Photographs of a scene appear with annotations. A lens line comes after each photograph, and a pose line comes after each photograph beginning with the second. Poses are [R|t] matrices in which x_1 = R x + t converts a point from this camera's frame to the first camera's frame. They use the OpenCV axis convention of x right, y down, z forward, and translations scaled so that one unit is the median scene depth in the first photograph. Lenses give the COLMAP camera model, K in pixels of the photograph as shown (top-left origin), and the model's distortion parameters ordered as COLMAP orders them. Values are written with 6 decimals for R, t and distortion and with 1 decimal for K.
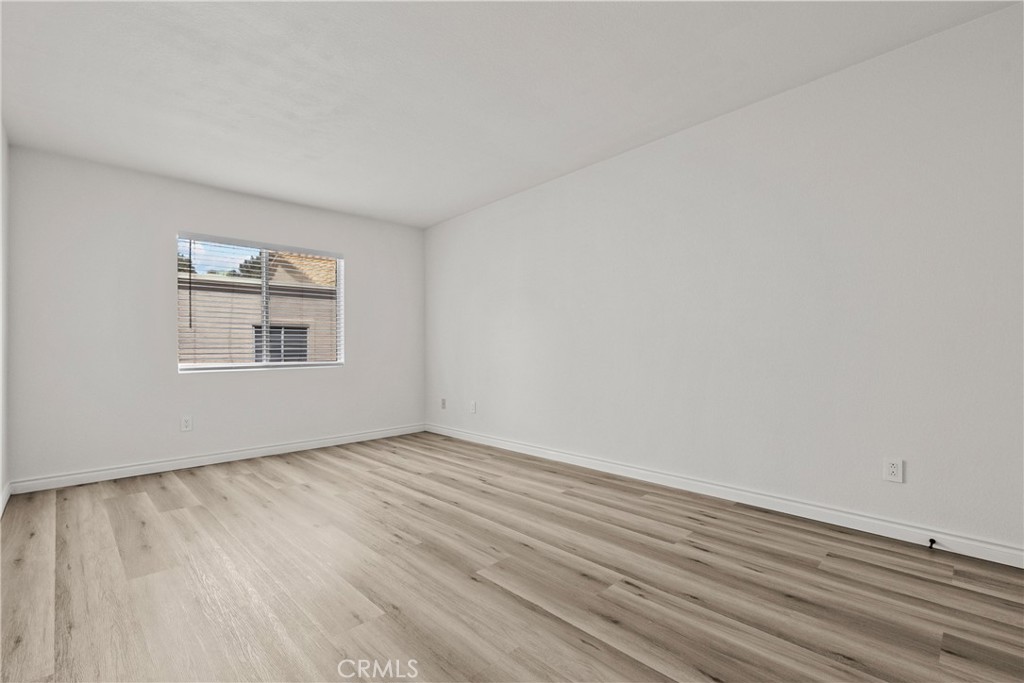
lens RADIAL K [[464.2, 0, 509.5], [0, 464.2, 346.2], [0, 0, 1]] dist [-0.005810, 0.002400]
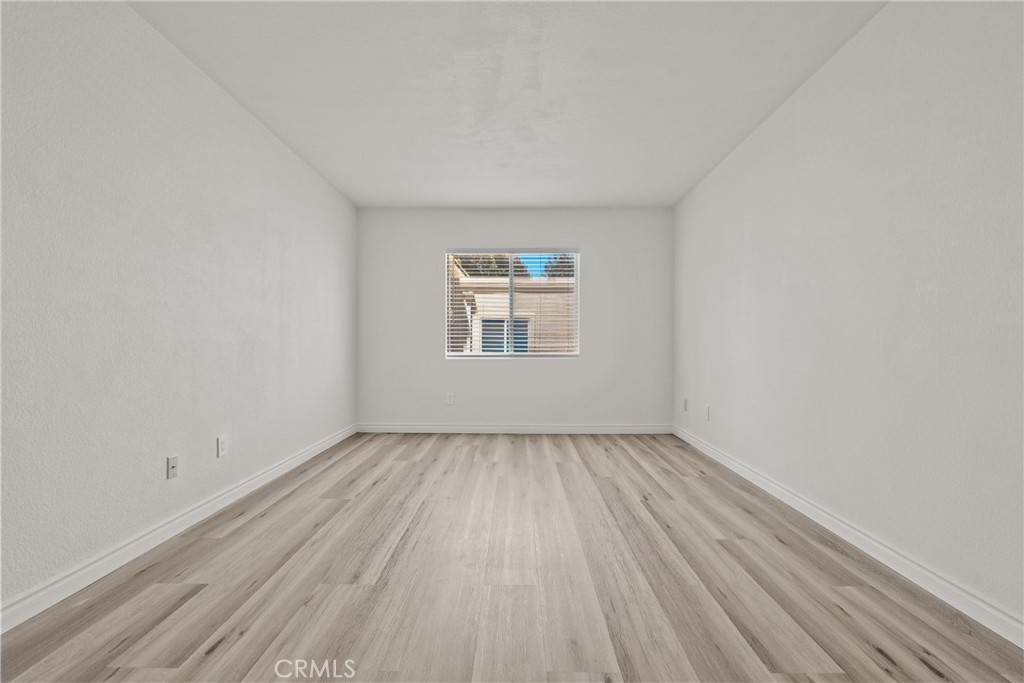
lens RADIAL K [[464.2, 0, 509.5], [0, 464.2, 346.2], [0, 0, 1]] dist [-0.005810, 0.002400]
pose [[0.704841, 0.014752, -0.709212, 0.386665], [-0.003511, 0.999844, 0.017307, 0.000016], [0.709357, -0.009709, 0.704783, 0.252929]]
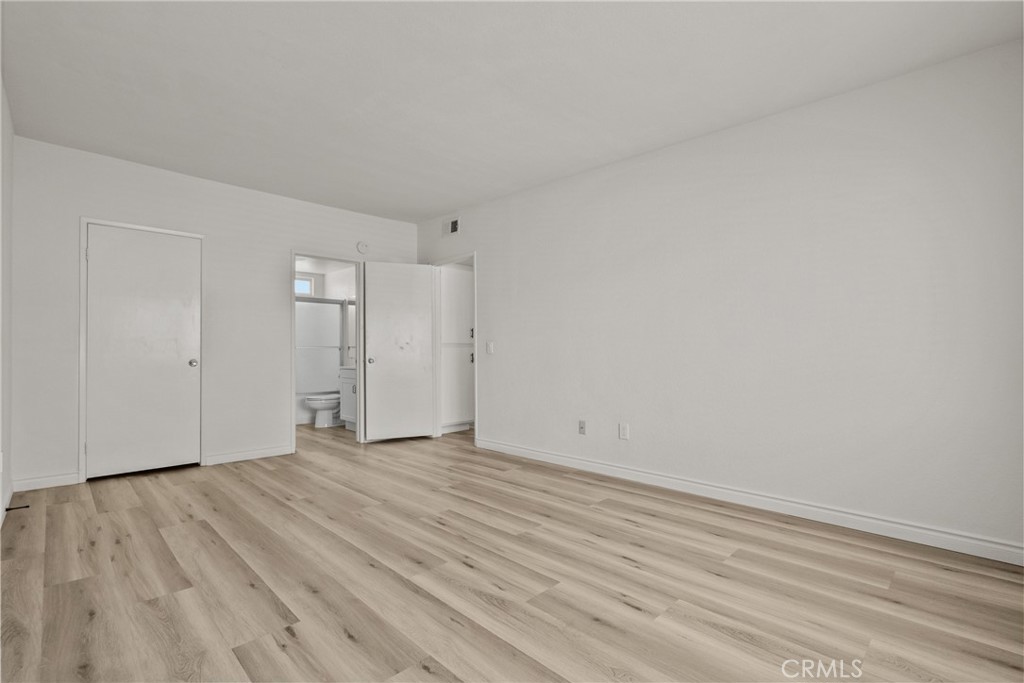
lens RADIAL K [[464.2, 0, 509.5], [0, 464.2, 346.2], [0, 0, 1]] dist [-0.005810, 0.002400]
pose [[-0.999951, 0.008317, -0.005458, -0.301160], [0.008392, 0.999870, -0.013795, 0.008362], [0.005343, -0.013840, -0.999890, 1.583909]]
